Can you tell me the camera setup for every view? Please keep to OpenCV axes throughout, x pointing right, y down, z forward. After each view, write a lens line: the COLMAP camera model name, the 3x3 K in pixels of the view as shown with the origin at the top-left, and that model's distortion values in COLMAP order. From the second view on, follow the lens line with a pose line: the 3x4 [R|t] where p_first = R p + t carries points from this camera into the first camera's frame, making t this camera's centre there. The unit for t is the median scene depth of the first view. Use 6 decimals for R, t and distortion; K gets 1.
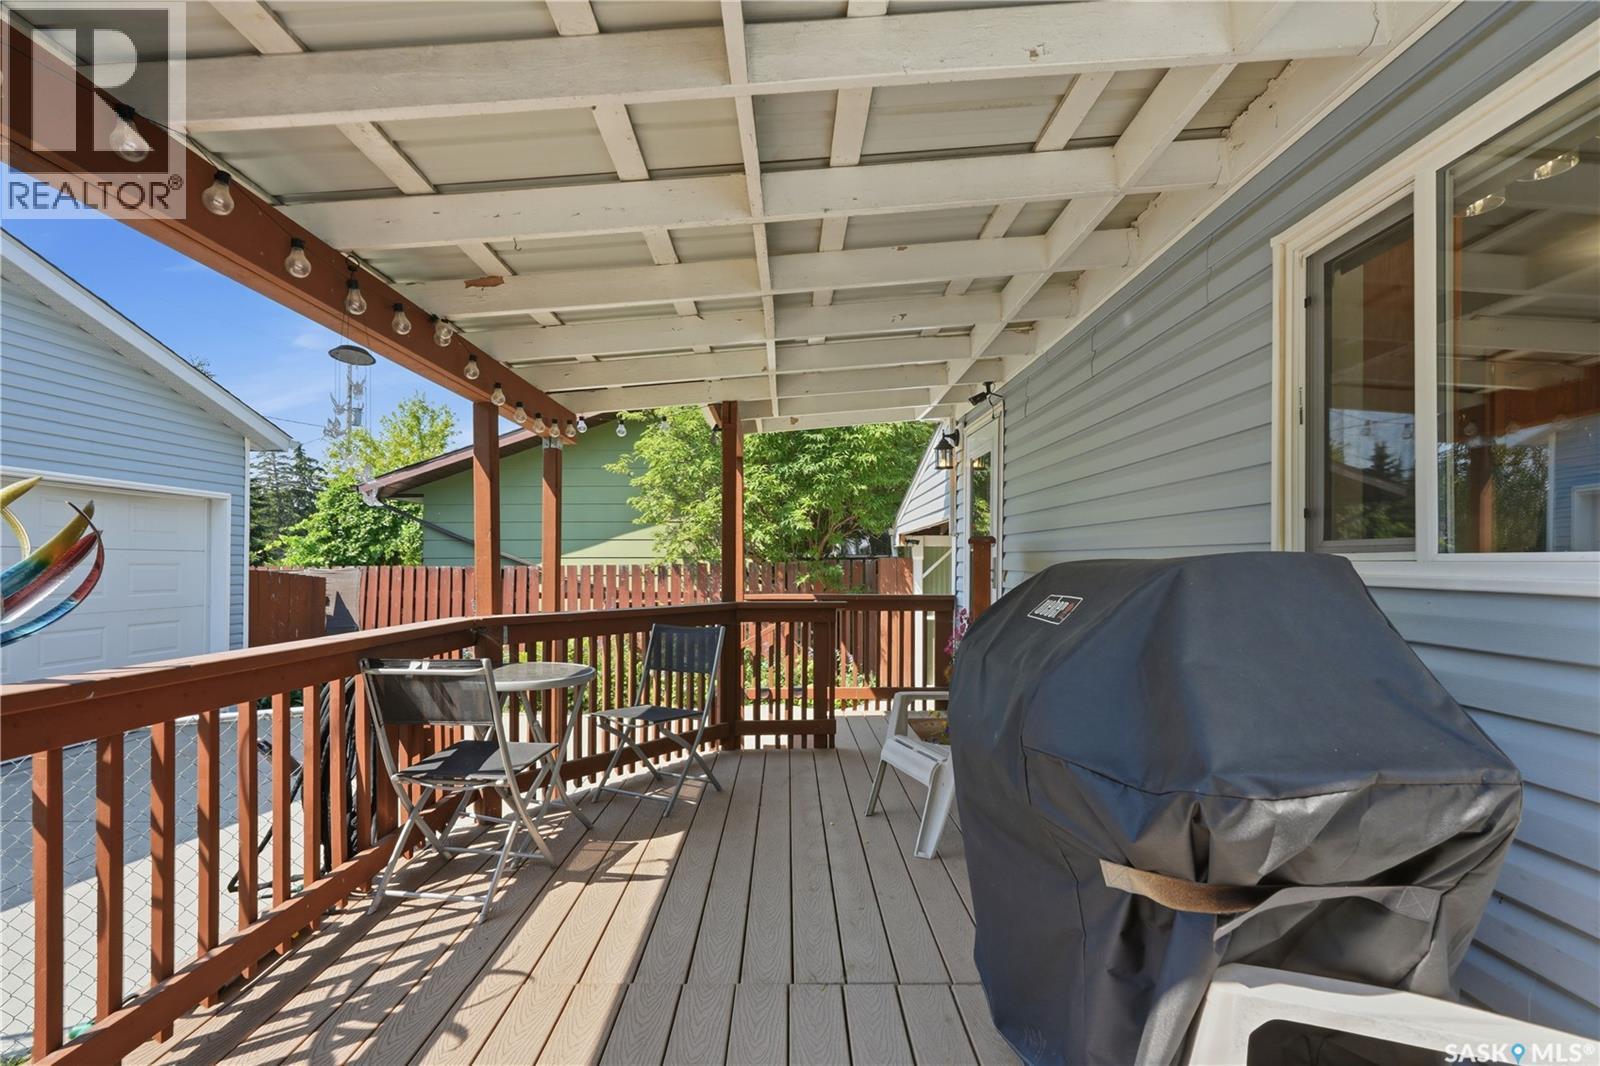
lens RADIAL K [[750.4, 0, 799.3], [0, 750.4, 549.2], [0, 0, 1]] dist [0.002064, 0.000095]
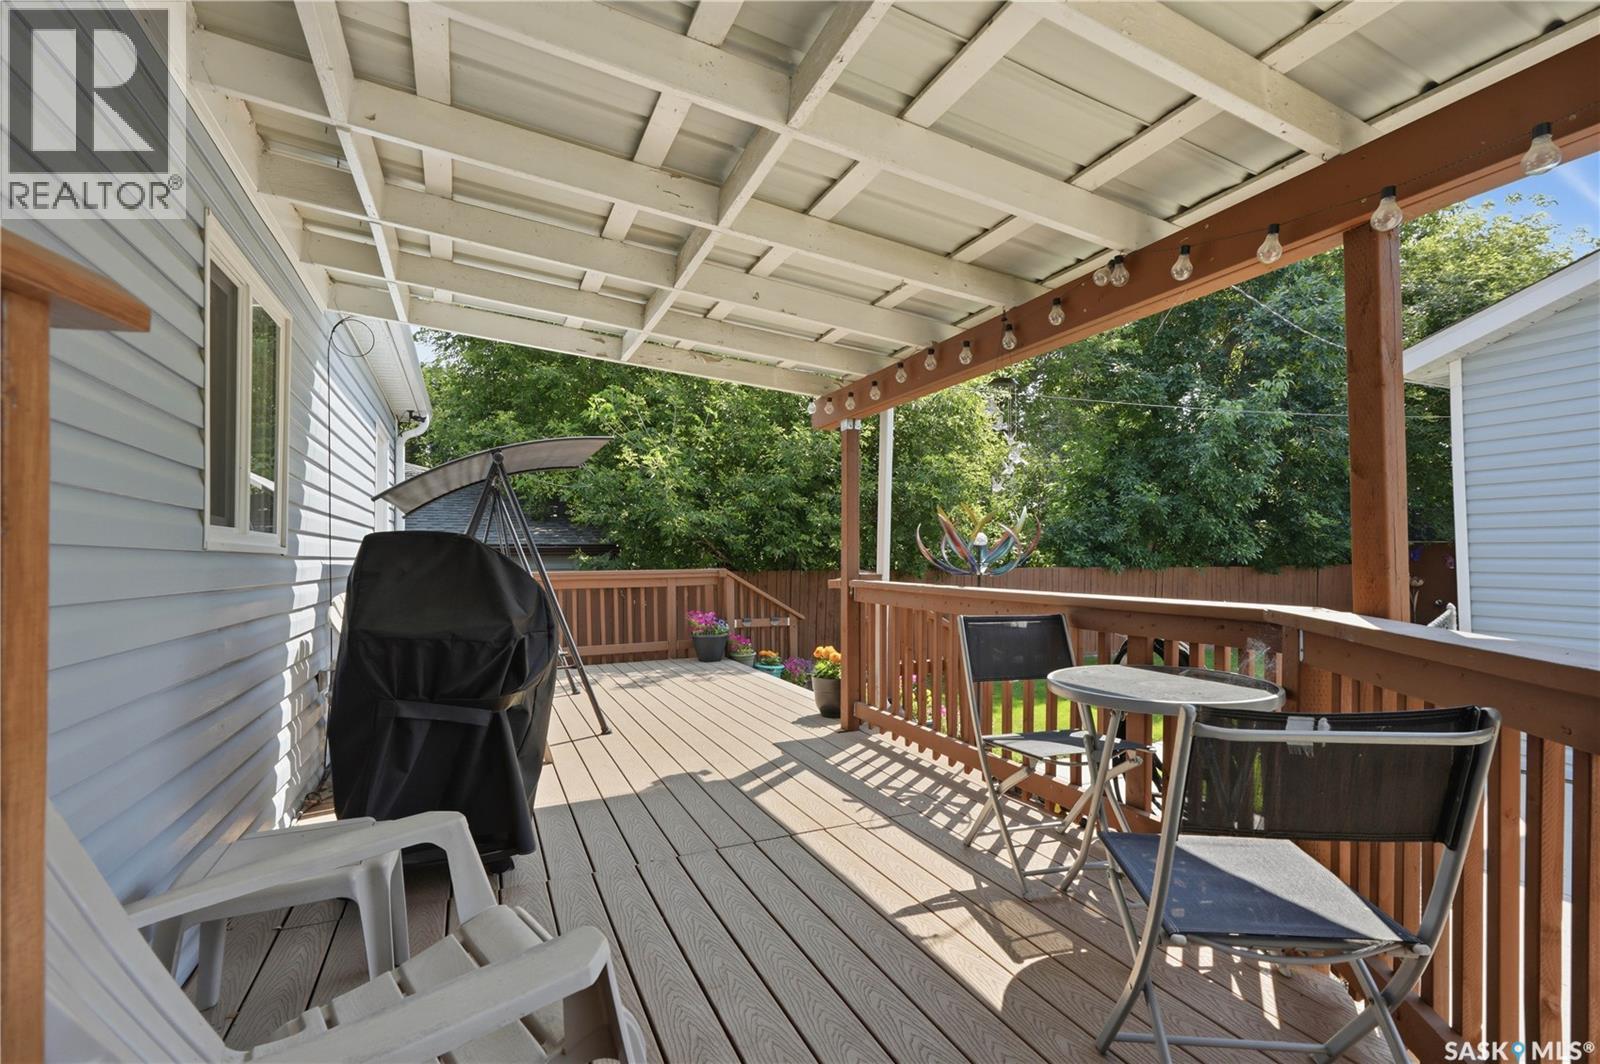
lens RADIAL K [[720.0, 0, 805.1], [0, 720.0, 535.6], [0, 0, 1]] dist [0.003091, 0.001055]
pose [[-0.913464, -0.005165, -0.406887, 0.118033], [0.015300, 0.998776, -0.047027, 0.032994], [0.406632, -0.049183, -0.912267, 0.891774]]
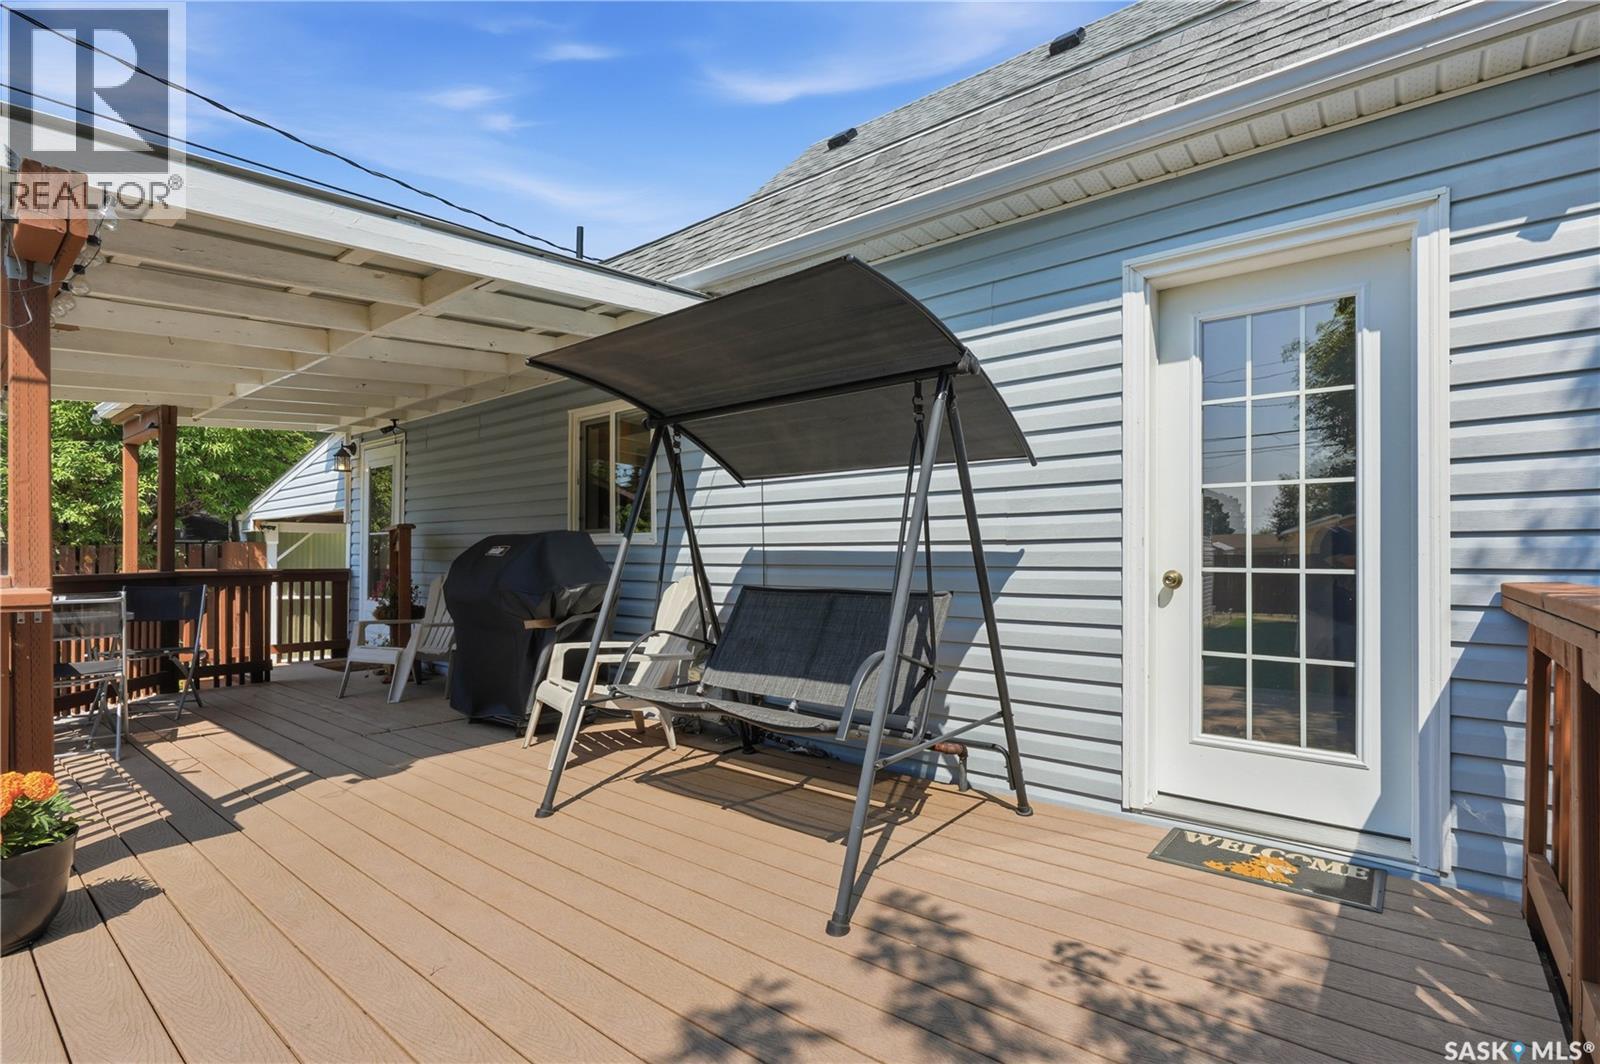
lens RADIAL K [[737.9, 0, 804.5], [0, 737.9, 550.9], [0, 0, 1]] dist [-0.008510, -0.000173]
pose [[0.632885, 0.005734, 0.774225, -0.322454], [-0.013462, 0.999903, 0.003599, 0.017285], [-0.774129, -0.012701, 0.632900, -0.487777]]
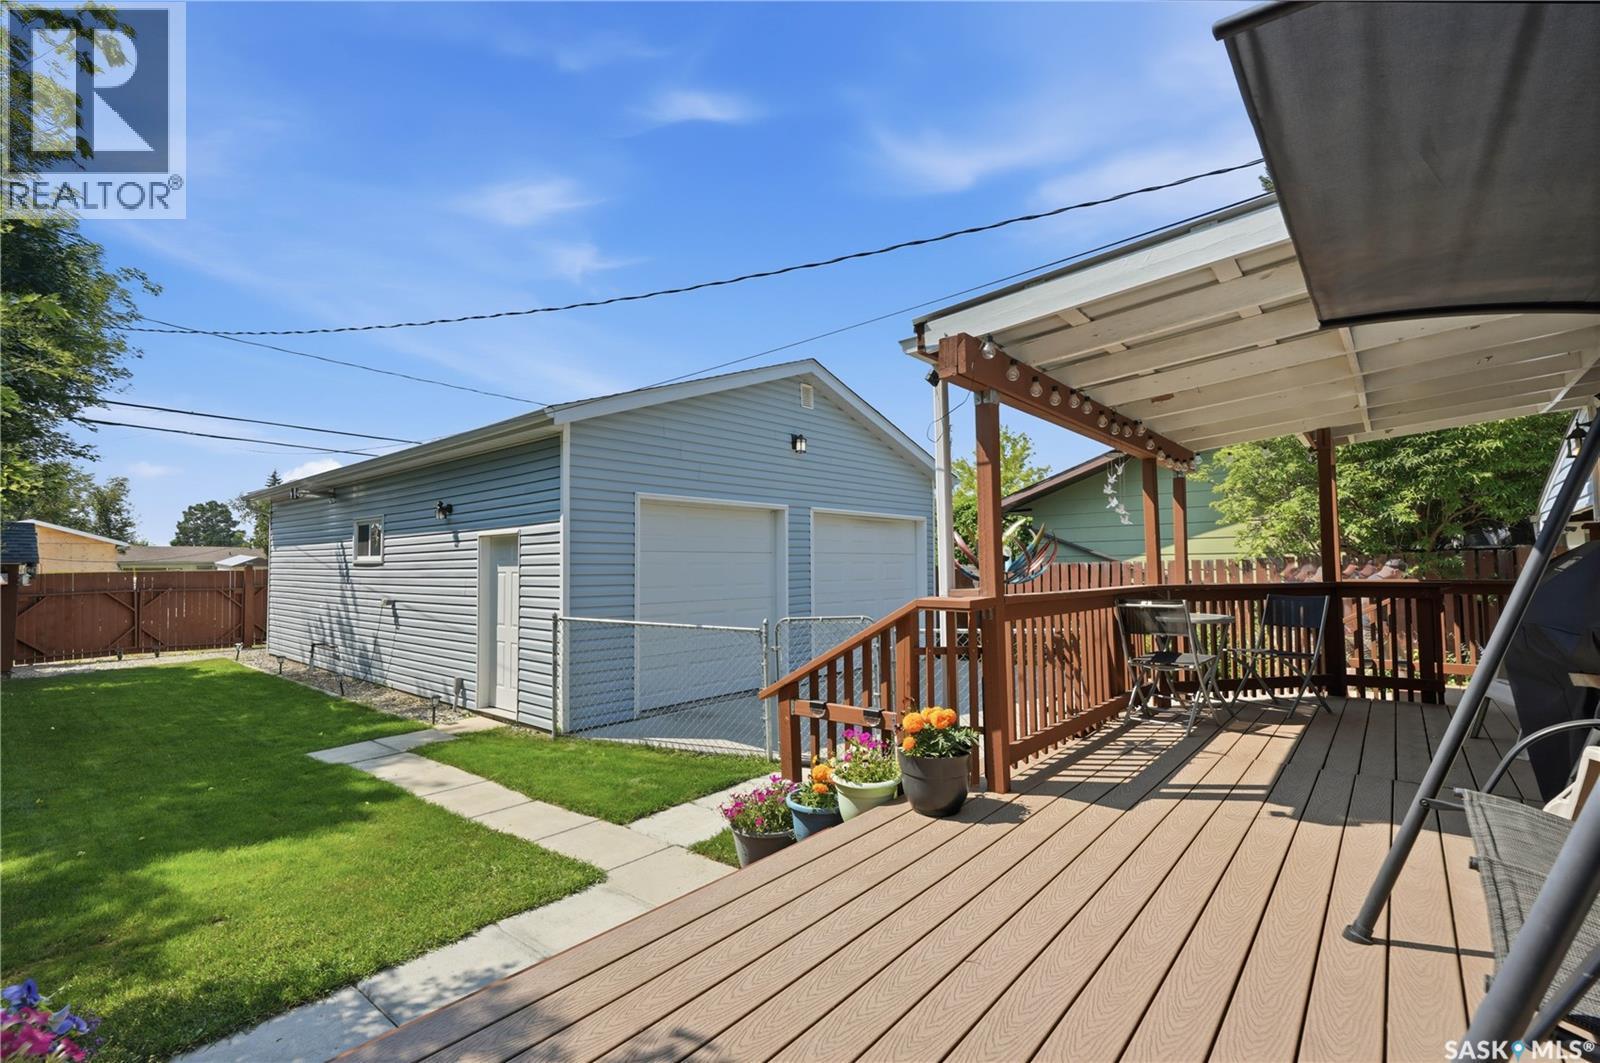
lens RADIAL K [[720.0, 0, 805.1], [0, 720.0, 535.1], [0, 0, 1]] dist [0.003091, 0.001055]
pose [[0.764517, -0.038225, -0.643469, 0.017213], [0.023413, 0.999228, -0.031541, 0.006956], [0.644178, 0.009048, 0.764822, -0.483253]]
